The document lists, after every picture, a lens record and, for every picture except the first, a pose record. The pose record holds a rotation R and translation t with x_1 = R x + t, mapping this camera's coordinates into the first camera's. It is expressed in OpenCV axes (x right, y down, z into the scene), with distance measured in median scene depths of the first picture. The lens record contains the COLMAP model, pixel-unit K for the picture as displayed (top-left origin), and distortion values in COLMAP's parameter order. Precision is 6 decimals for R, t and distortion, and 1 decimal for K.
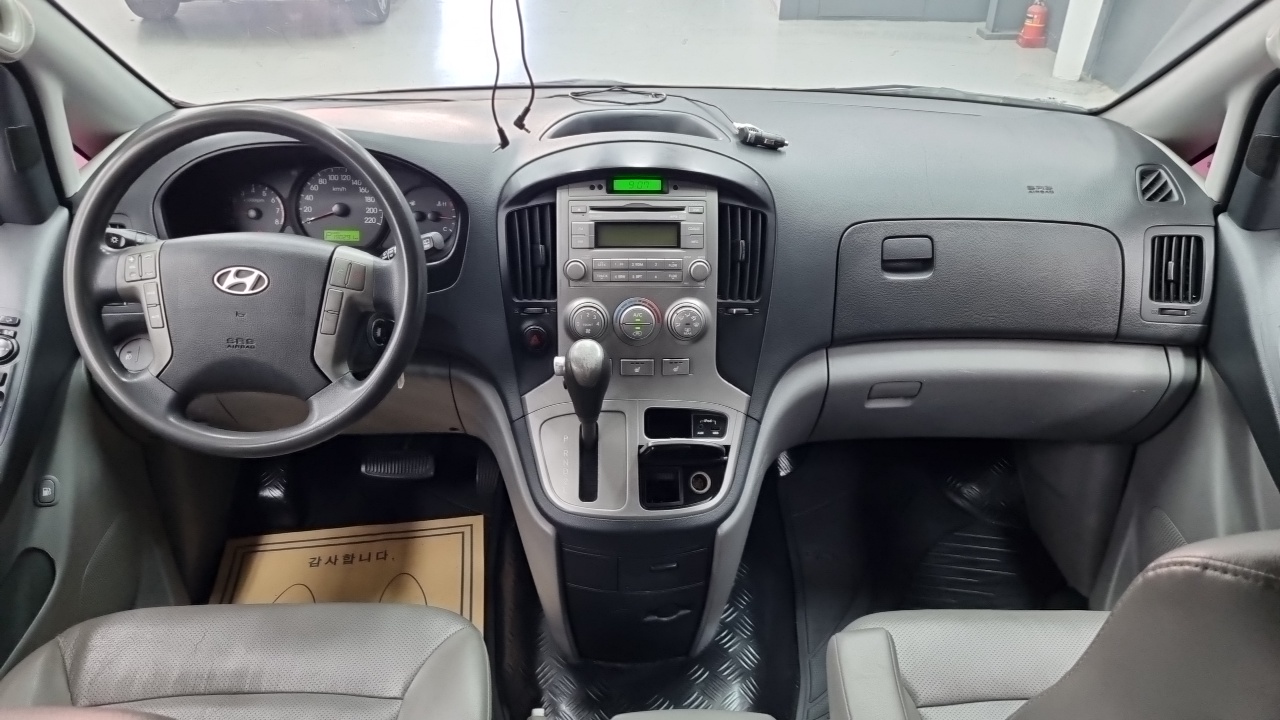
lens RADIAL K [[1002.9, 0, 640.0], [0, 1002.9, 360.0], [0, 0, 1]] dist [0.004886, -0.002970]
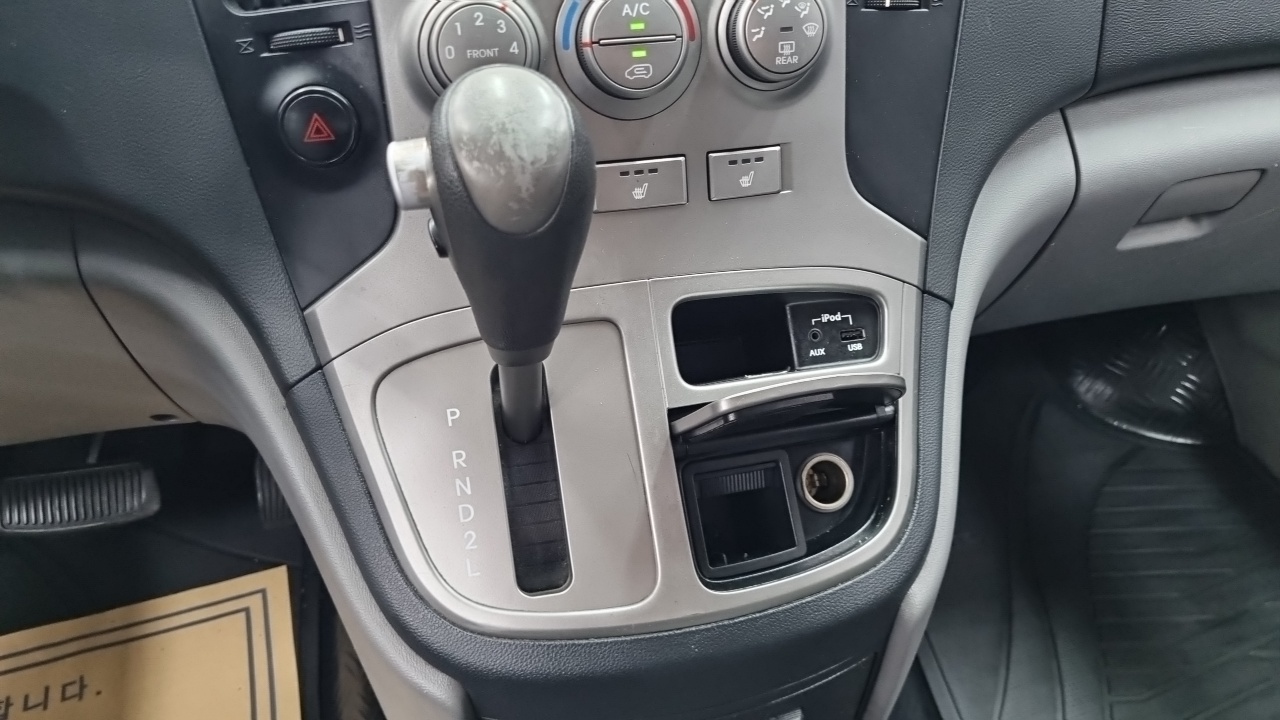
lens RADIAL K [[1002.9, 0, 640.0], [0, 1002.9, 360.0], [0, 0, 1]] dist [0.004886, -0.002970]
pose [[0.980282, -0.126085, 0.152149, -0.060711], [0.112730, 0.989221, 0.093451, 0.033733], [-0.162292, -0.074457, 0.983930, 0.648304]]
